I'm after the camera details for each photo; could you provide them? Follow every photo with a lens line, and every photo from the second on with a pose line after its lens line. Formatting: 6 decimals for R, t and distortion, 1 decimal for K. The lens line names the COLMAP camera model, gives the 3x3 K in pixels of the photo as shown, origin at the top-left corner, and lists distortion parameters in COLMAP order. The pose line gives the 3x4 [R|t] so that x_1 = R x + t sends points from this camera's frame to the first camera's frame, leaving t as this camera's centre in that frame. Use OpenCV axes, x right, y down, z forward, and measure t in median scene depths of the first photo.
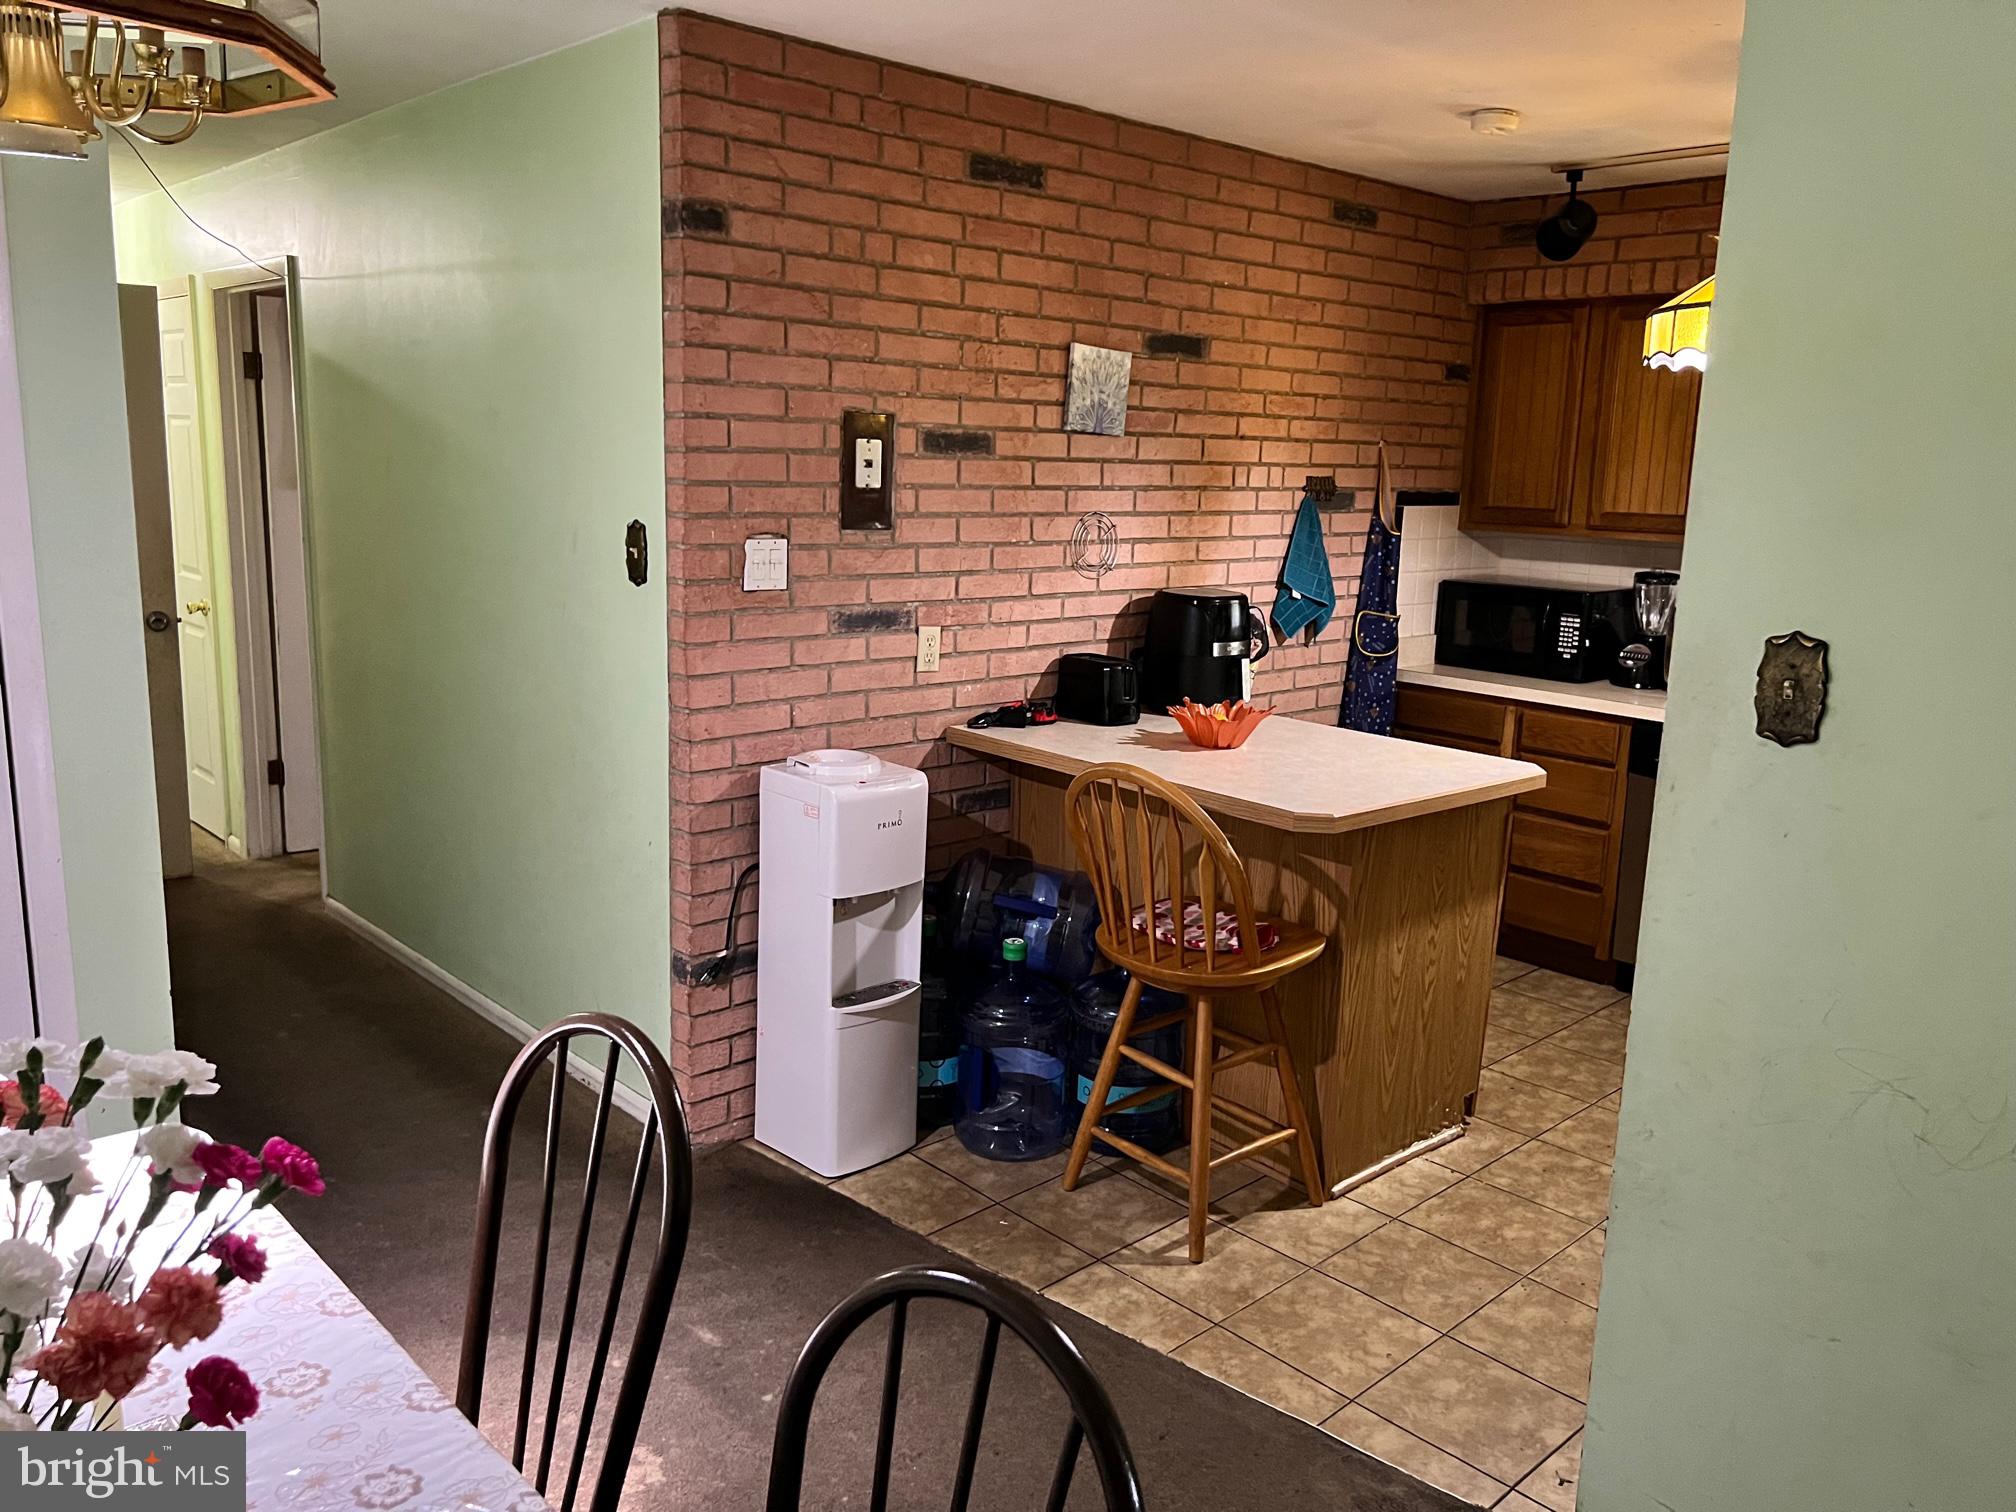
lens RADIAL K [[1509.9, 0, 1013.2], [0, 1509.9, 738.8], [0, 0, 1]] dist [0.060505, -0.073526]
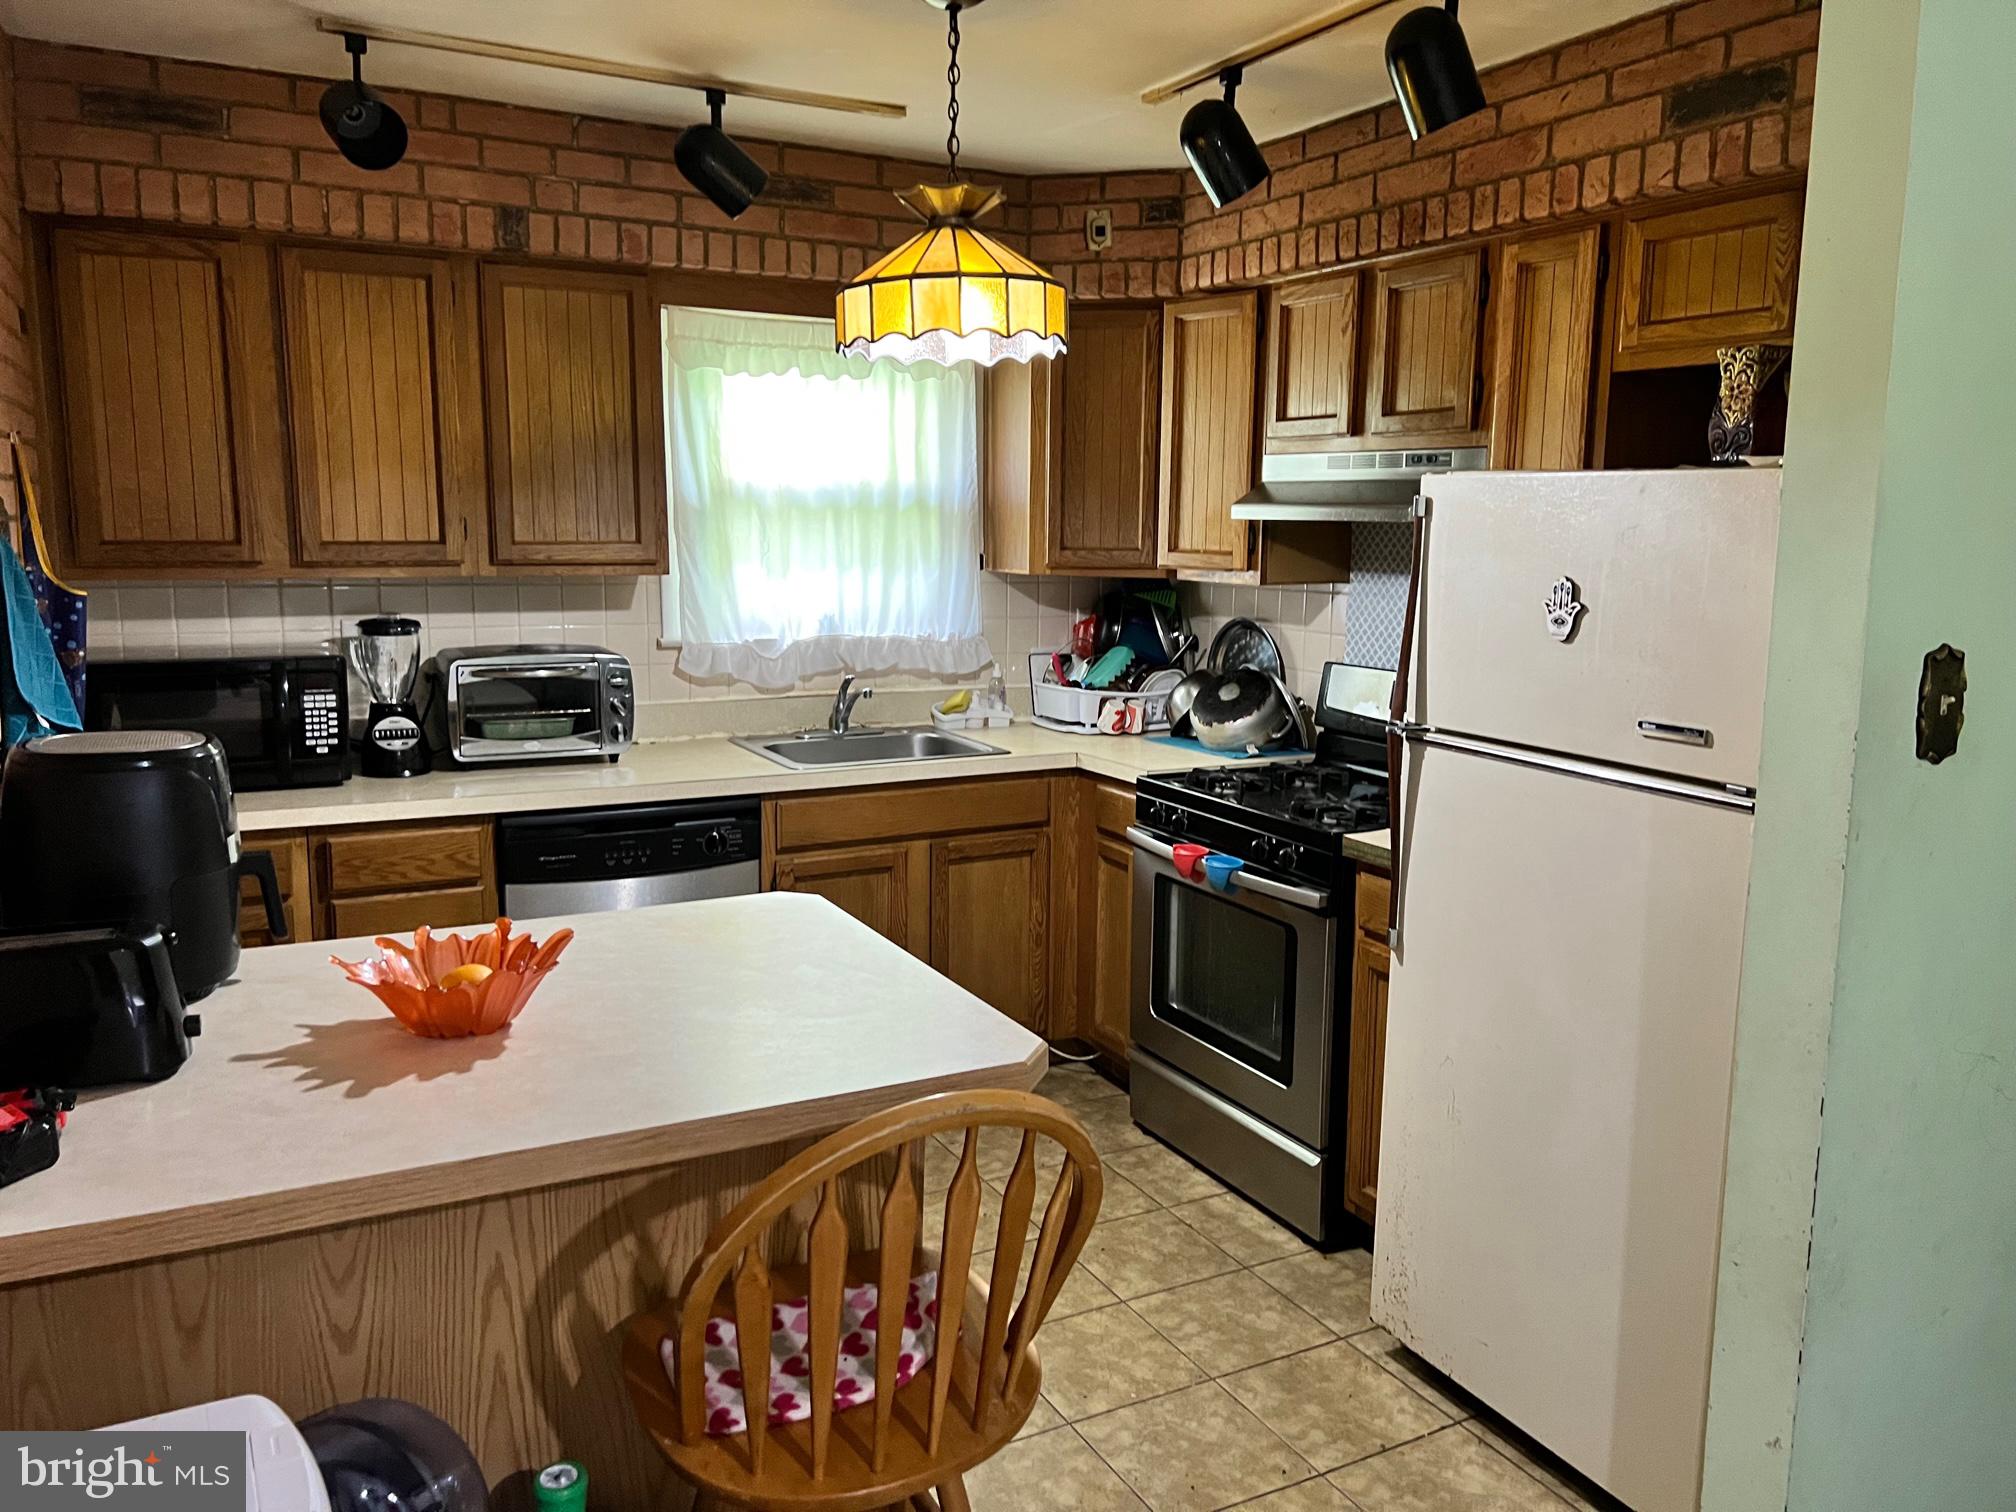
lens RADIAL K [[1509.9, 0, 1016.6], [0, 1509.9, 751.4], [0, 0, 1]] dist [0.060505, -0.073526]
pose [[0.255933, -0.178572, 0.950058, -0.311556], [0.175933, 0.974981, 0.135863, -0.132716], [-0.950550, 0.132375, 0.280947, 0.721915]]
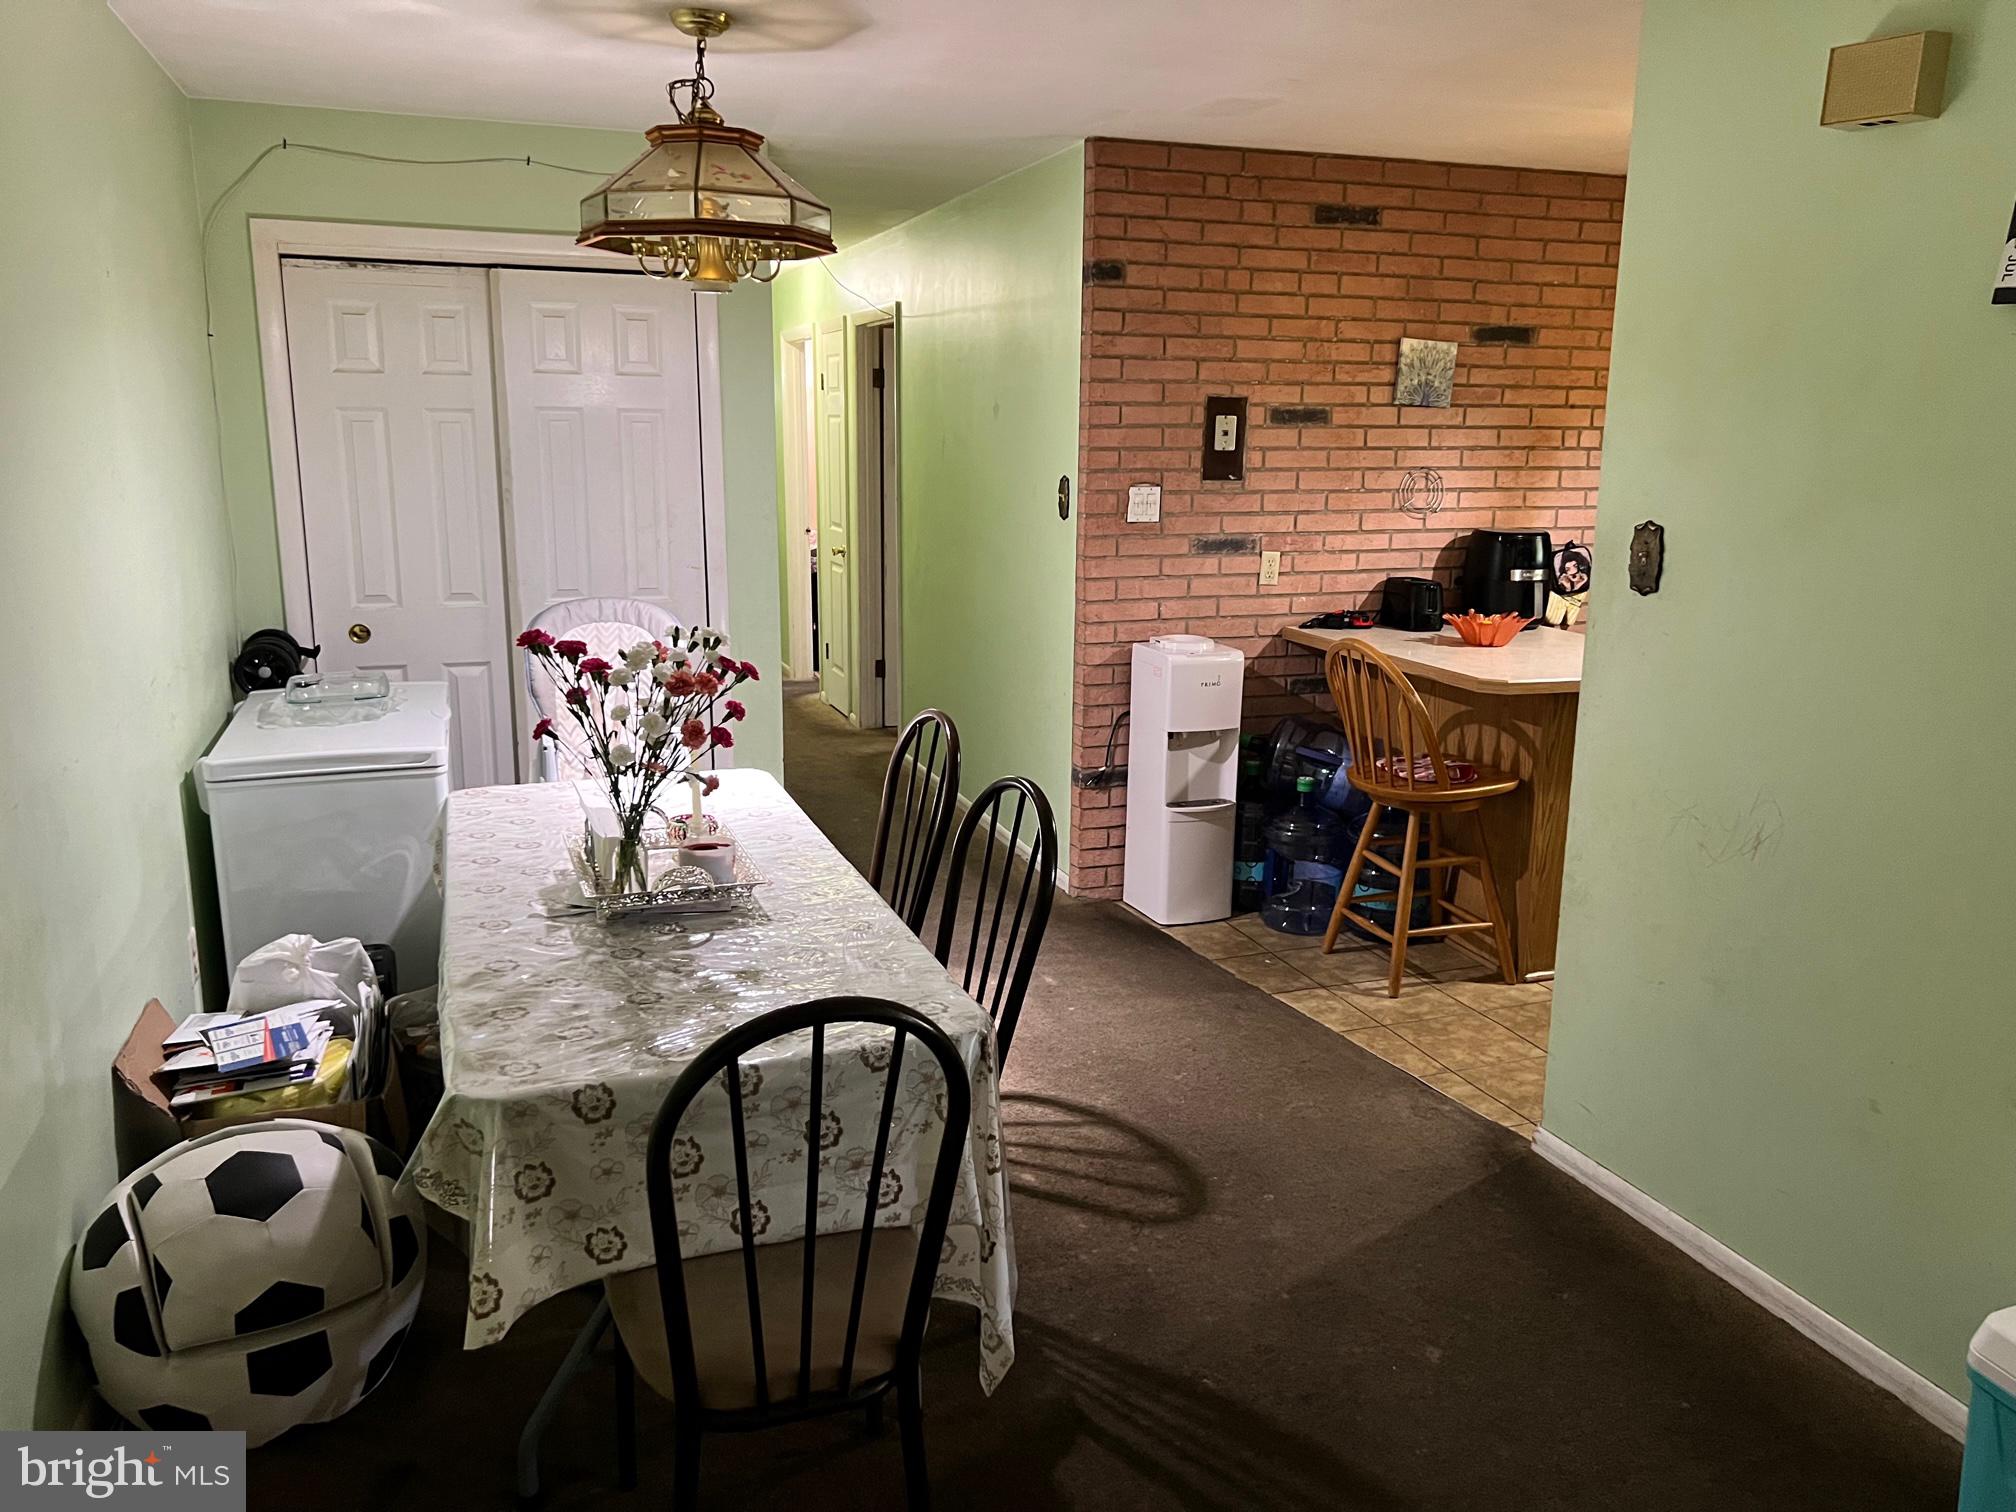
lens RADIAL K [[1509.9, 0, 1013.0], [0, 1509.9, 741.9], [0, 0, 1]] dist [0.060505, -0.073526]
pose [[0.917105, 0.059092, -0.394241, 0.303478], [-0.055130, 0.998250, 0.021379, 0.088026], [0.394815, 0.002128, 0.918758, -0.384165]]
